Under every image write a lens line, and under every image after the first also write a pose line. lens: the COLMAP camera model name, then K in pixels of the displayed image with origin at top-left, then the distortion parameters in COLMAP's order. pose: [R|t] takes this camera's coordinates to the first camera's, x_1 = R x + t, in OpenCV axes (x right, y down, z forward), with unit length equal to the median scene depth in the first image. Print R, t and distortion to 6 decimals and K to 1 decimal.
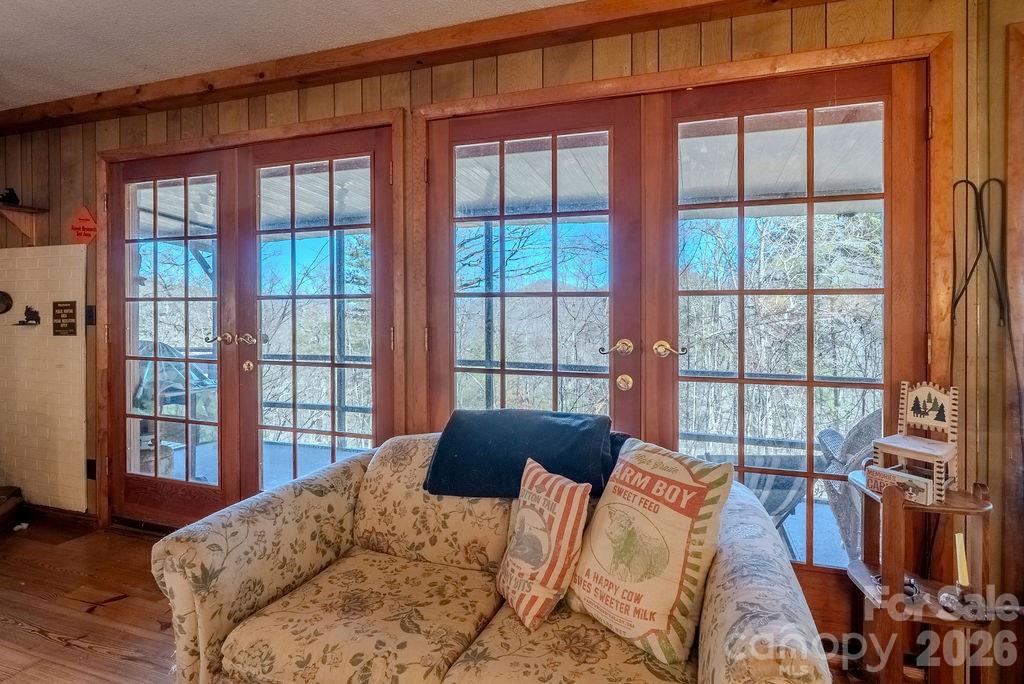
lens RADIAL K [[431.2, 0, 513.0], [0, 431.2, 339.5], [0, 0, 1]] dist [-0.000198, 0.000110]
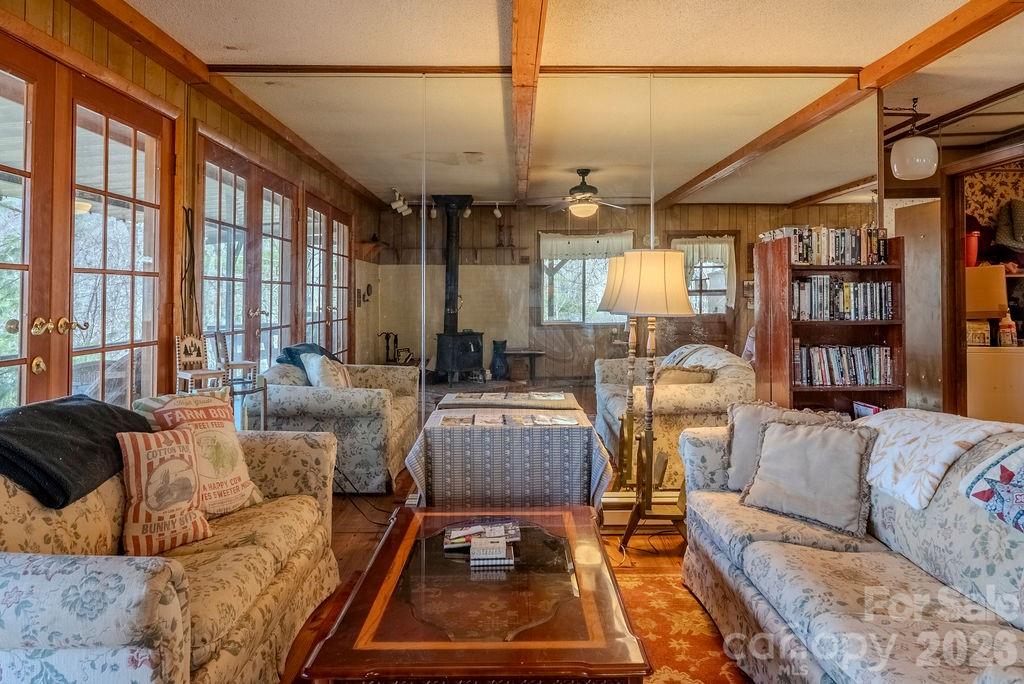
lens RADIAL K [[708.3, 0, 512.3], [0, 708.3, 341.0], [0, 0, 1]] dist [0.000044, 0.000131]
pose [[-0.272712, -0.069728, 0.959566, -1.815636], [0.027576, 0.996394, 0.080241, -0.051506], [-0.961700, 0.048343, -0.269806, 0.548566]]
